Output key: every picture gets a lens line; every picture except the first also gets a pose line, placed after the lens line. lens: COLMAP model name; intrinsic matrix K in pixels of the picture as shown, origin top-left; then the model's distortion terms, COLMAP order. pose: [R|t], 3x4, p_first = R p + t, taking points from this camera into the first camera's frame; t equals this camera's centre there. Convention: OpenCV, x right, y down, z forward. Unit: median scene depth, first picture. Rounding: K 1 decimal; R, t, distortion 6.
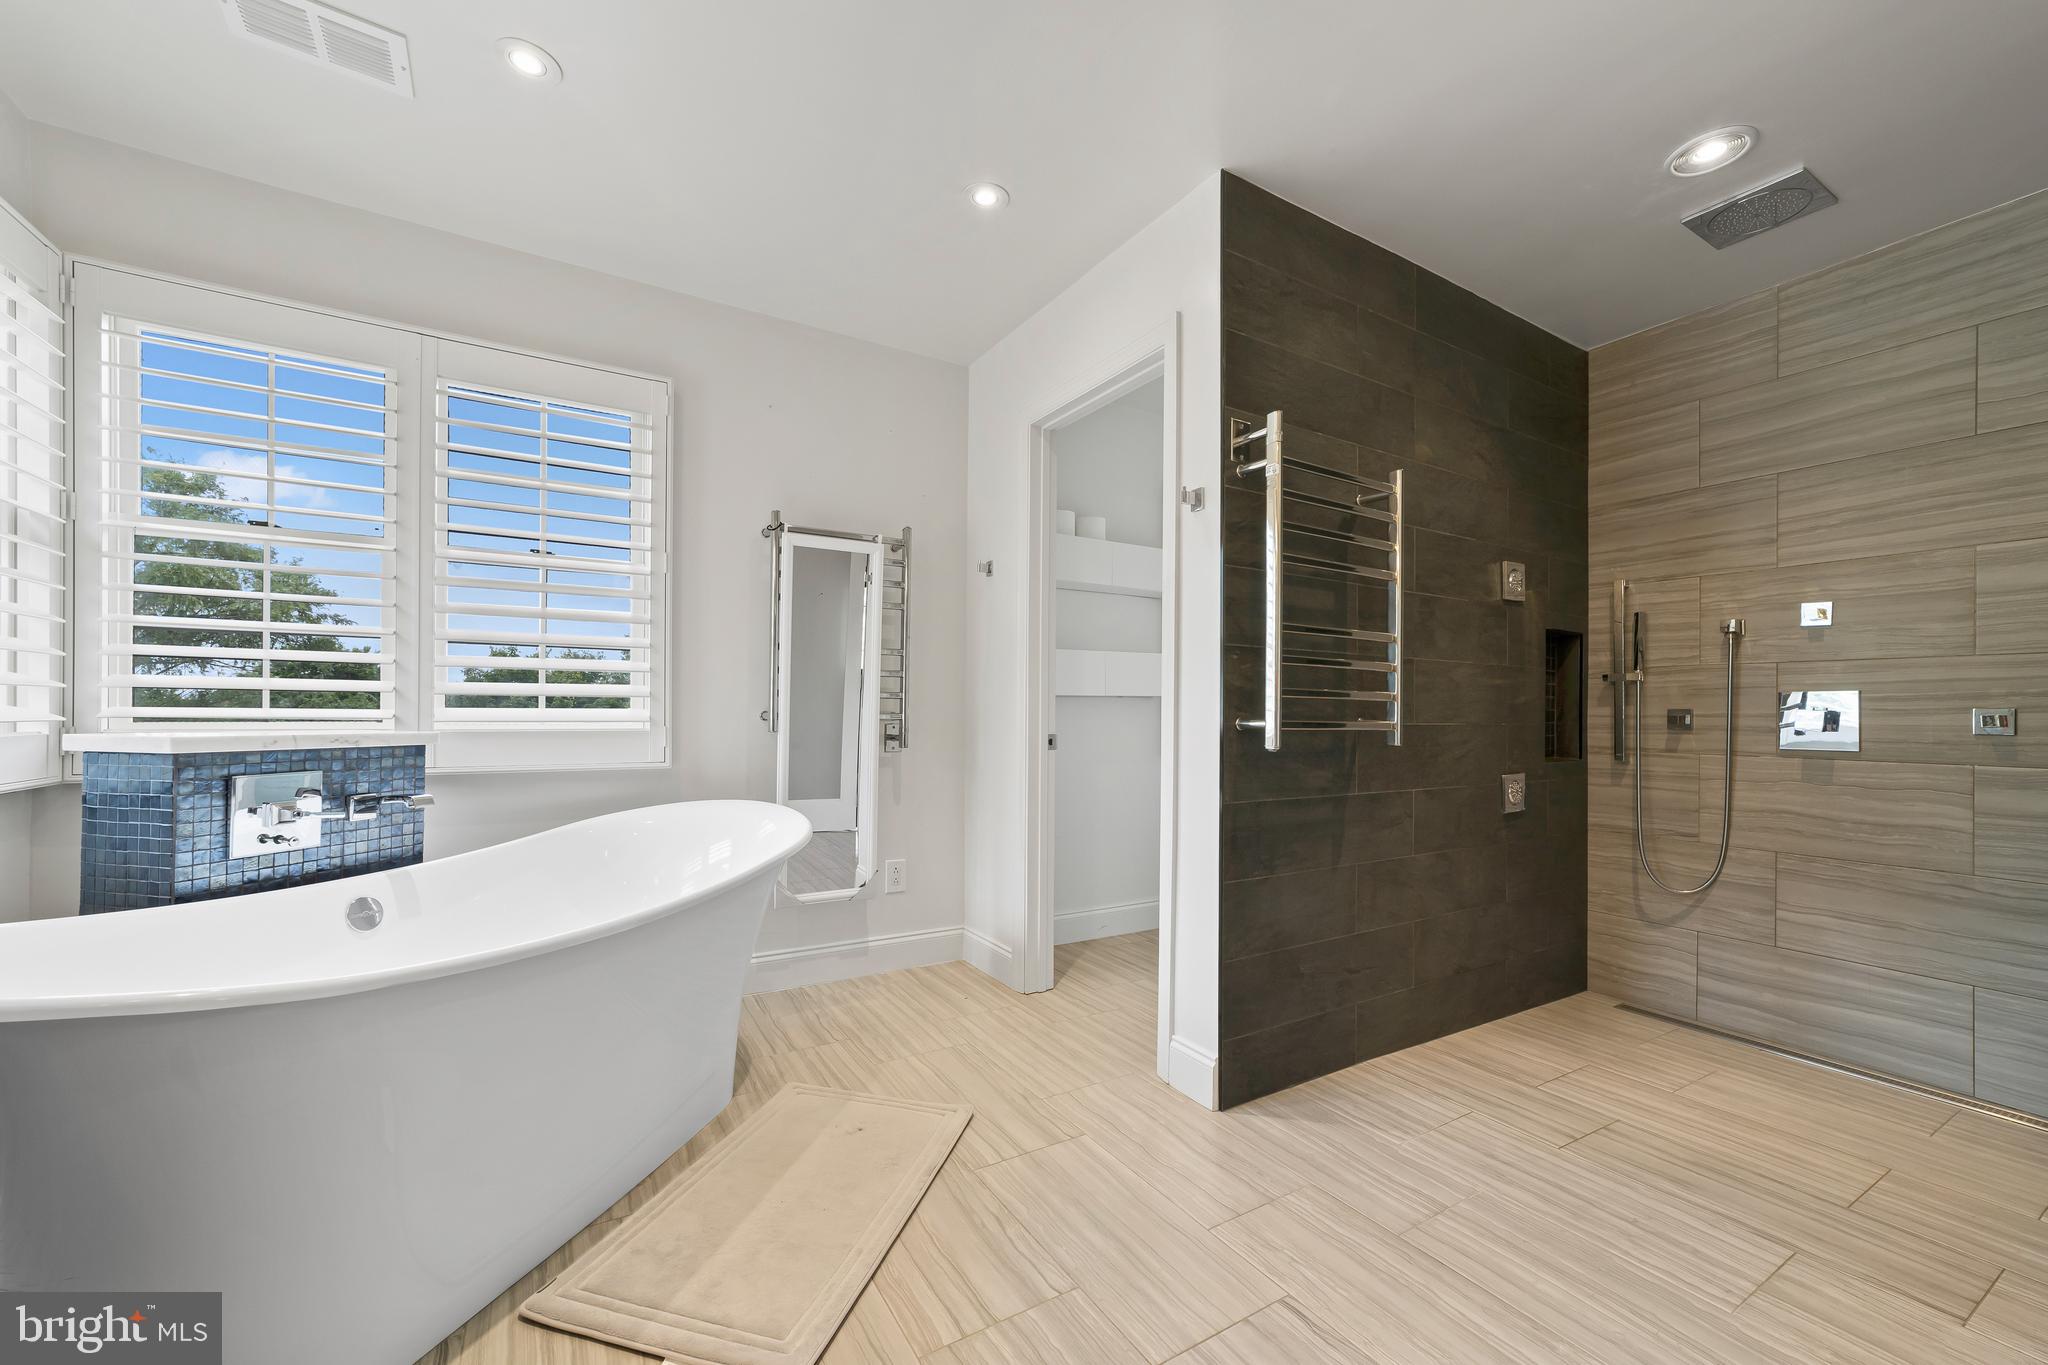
lens RADIAL K [[791.7, 0, 1031.5], [0, 791.7, 707.7], [0, 0, 1]] dist [-0.012722, 0.005182]
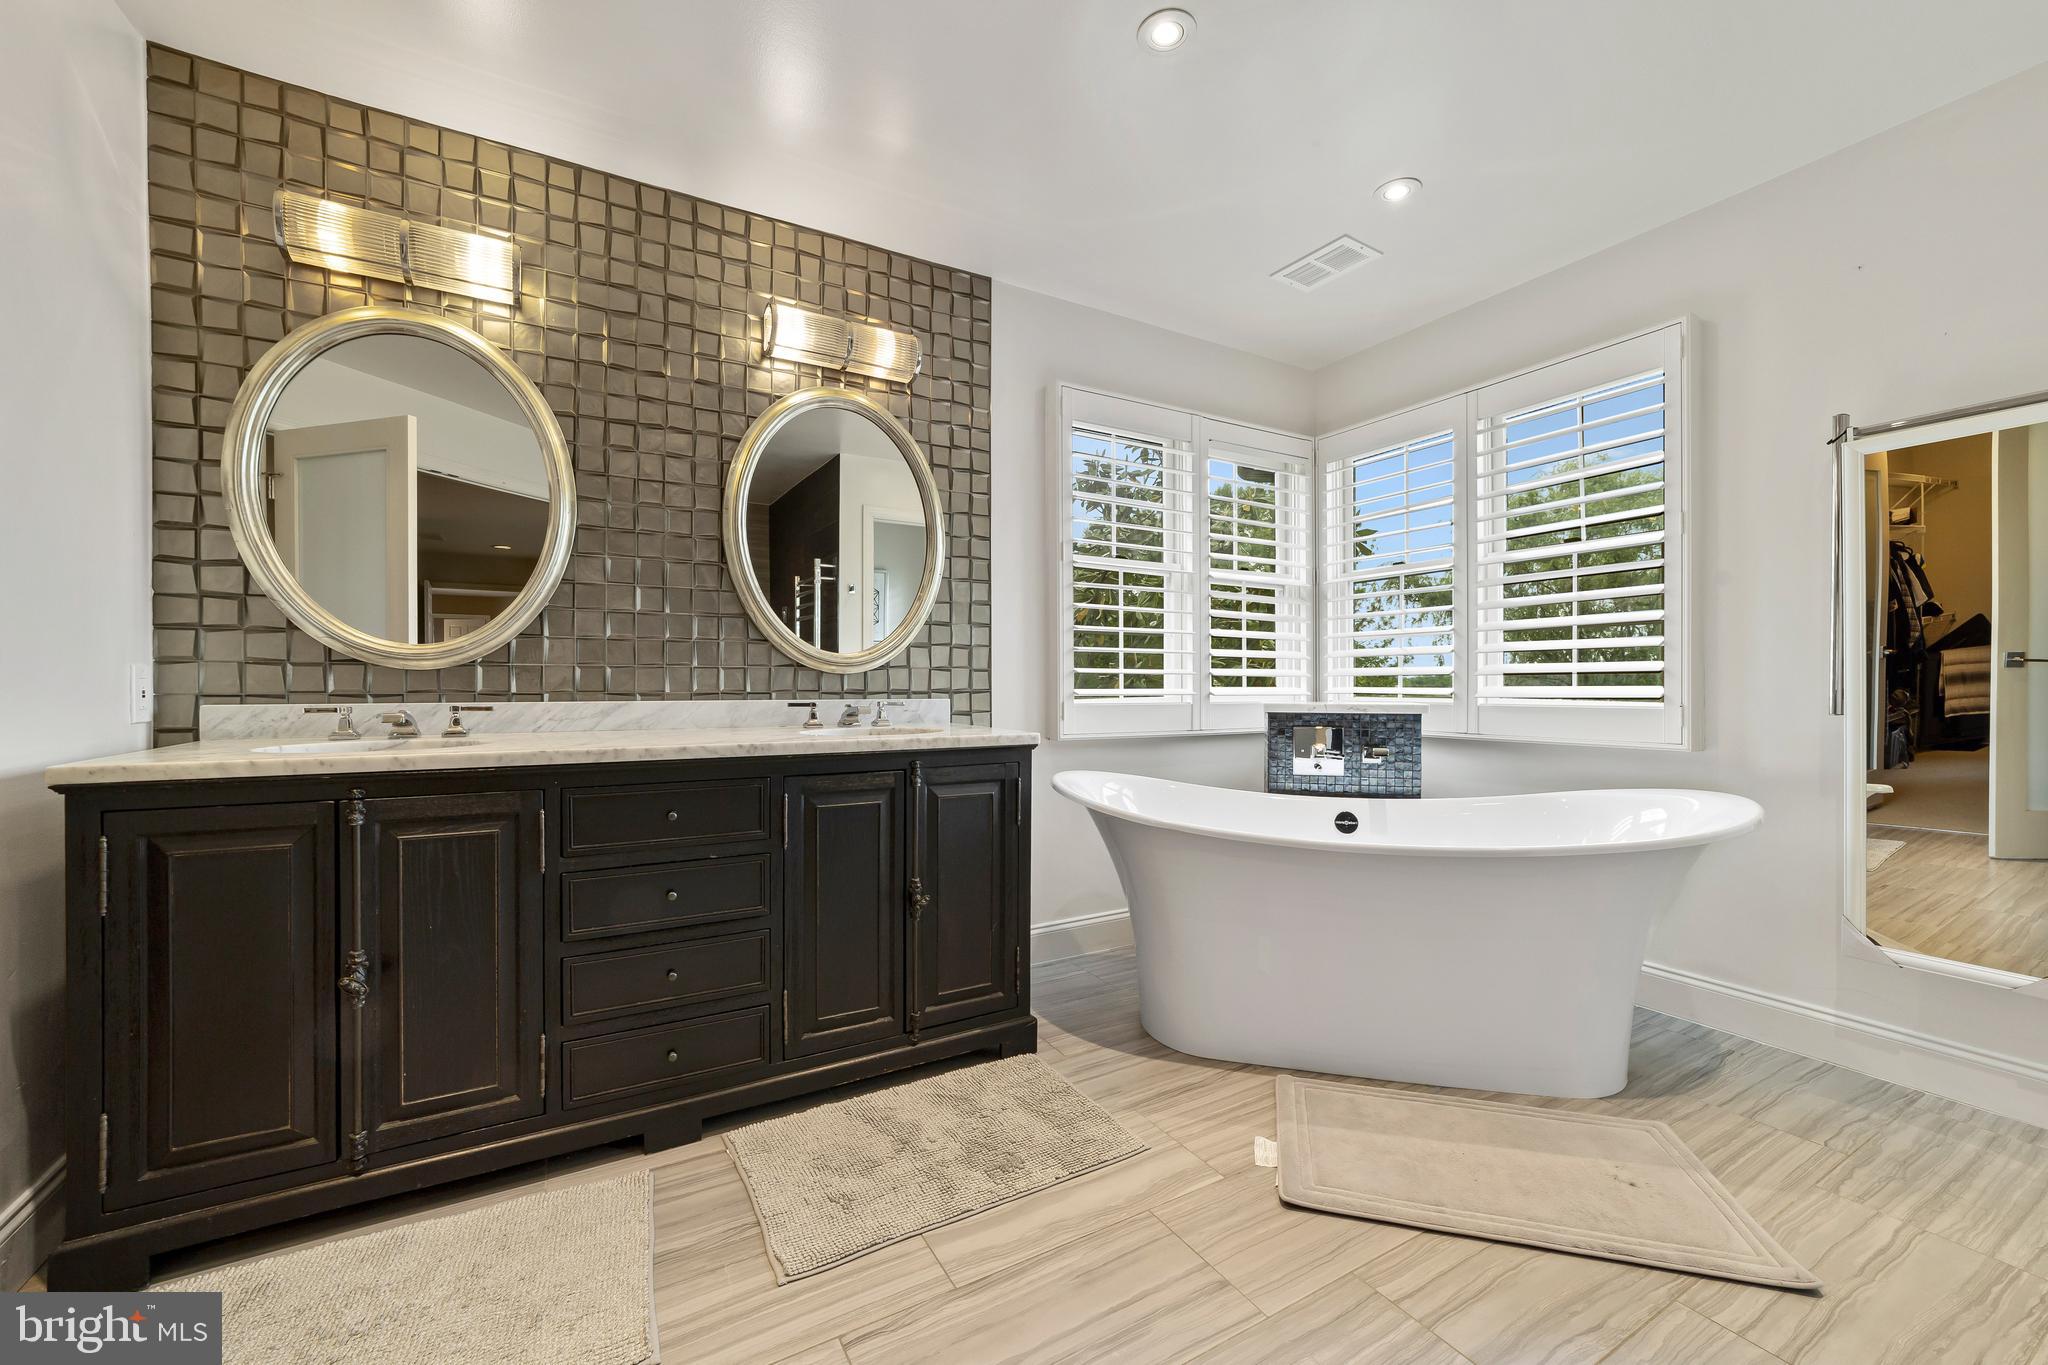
lens RADIAL K [[791.7, 0, 1010.0], [0, 791.7, 687.3], [0, 0, 1]] dist [-0.012722, 0.005182]
pose [[-0.026880, -0.006495, -0.999618, 0.589411], [0.006288, 0.999958, -0.006667, 0.006265], [0.999619, -0.006465, -0.026838, 0.336016]]
